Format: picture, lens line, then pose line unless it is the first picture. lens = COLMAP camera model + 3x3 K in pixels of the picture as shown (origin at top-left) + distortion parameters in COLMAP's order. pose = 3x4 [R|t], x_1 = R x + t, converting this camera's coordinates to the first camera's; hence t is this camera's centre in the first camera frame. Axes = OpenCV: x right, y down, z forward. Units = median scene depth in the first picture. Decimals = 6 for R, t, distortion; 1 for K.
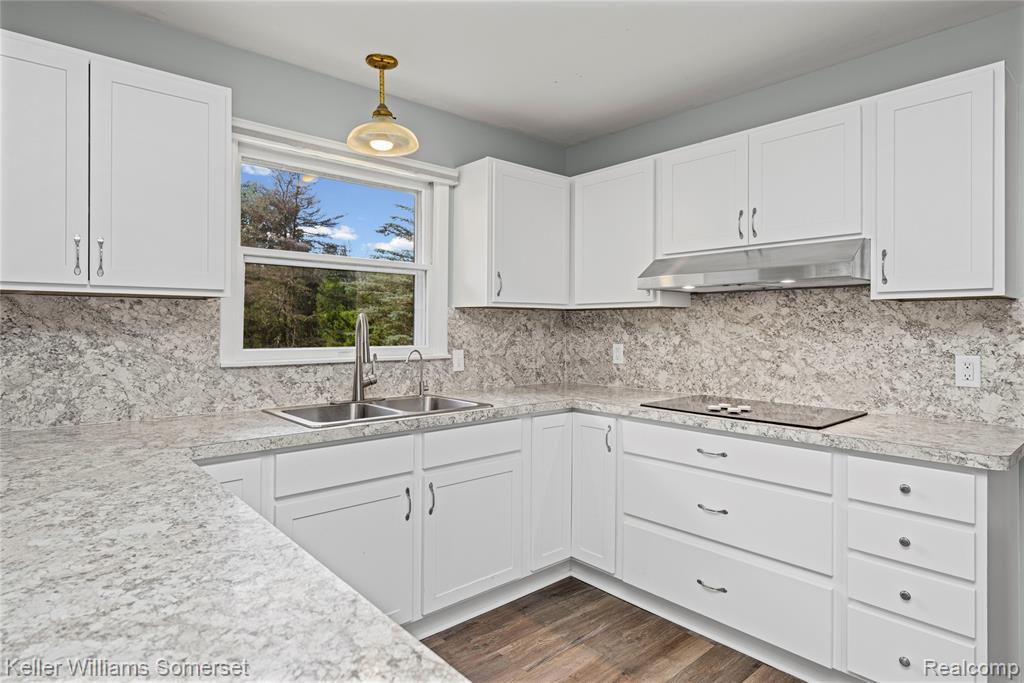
lens RADIAL K [[576.1, 0, 511.5], [0, 576.1, 324.1], [0, 0, 1]] dist [0.006268, -0.000132]
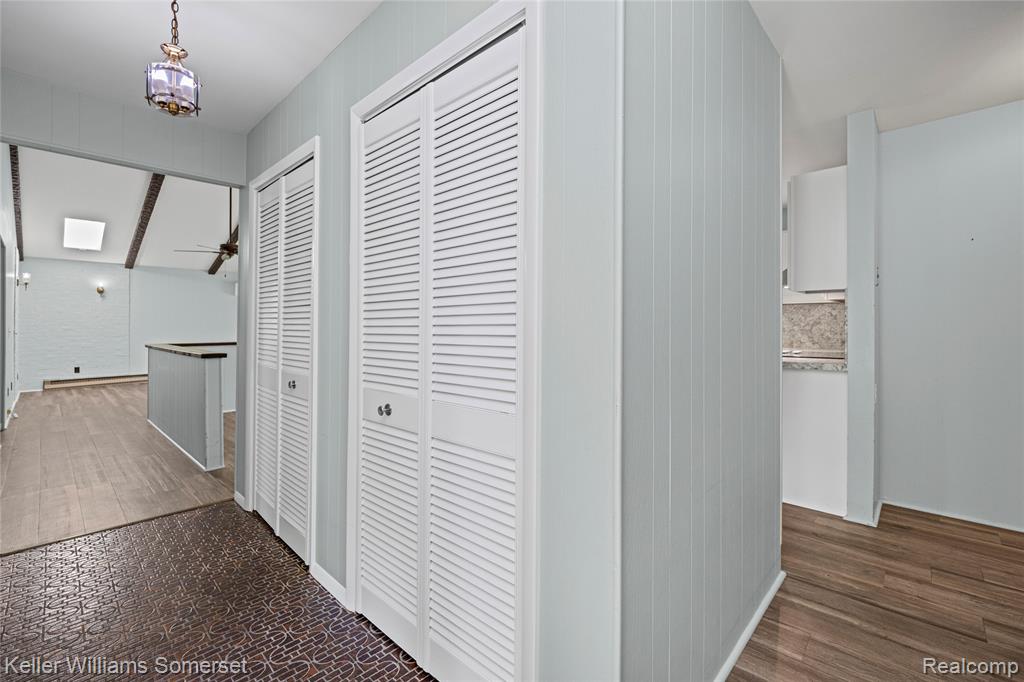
lens RADIAL K [[437.2, 0, 506.4], [0, 437.2, 321.1], [0, 0, 1]] dist [-0.000699, -0.000127]
pose [[0.079945, -0.012616, -0.996719, 1.656355], [0.006656, 0.999904, -0.012123, 0.048484], [0.996777, -0.005665, 0.080022, -0.075665]]
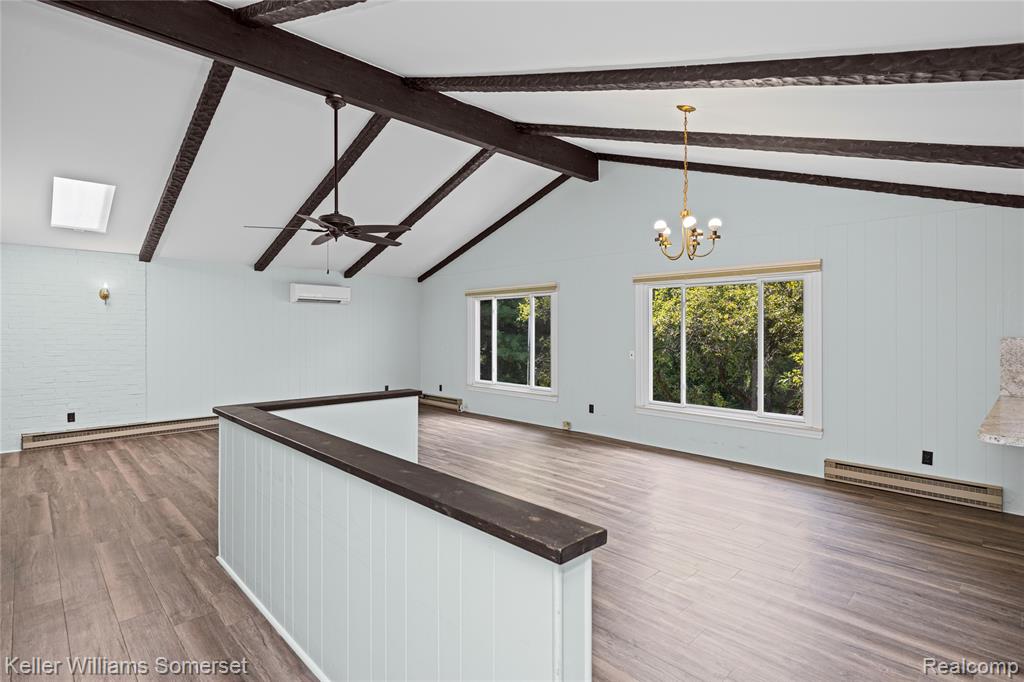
lens RADIAL K [[500.3, 0, 510.0], [0, 500.3, 331.2], [0, 0, 1]] dist [-0.000970, -0.000526]
pose [[0.037845, -0.001329, -0.999283, 0.657596], [0.001078, 0.999999, -0.001289, -0.058984], [0.999283, -0.001028, 0.037847, -0.967465]]
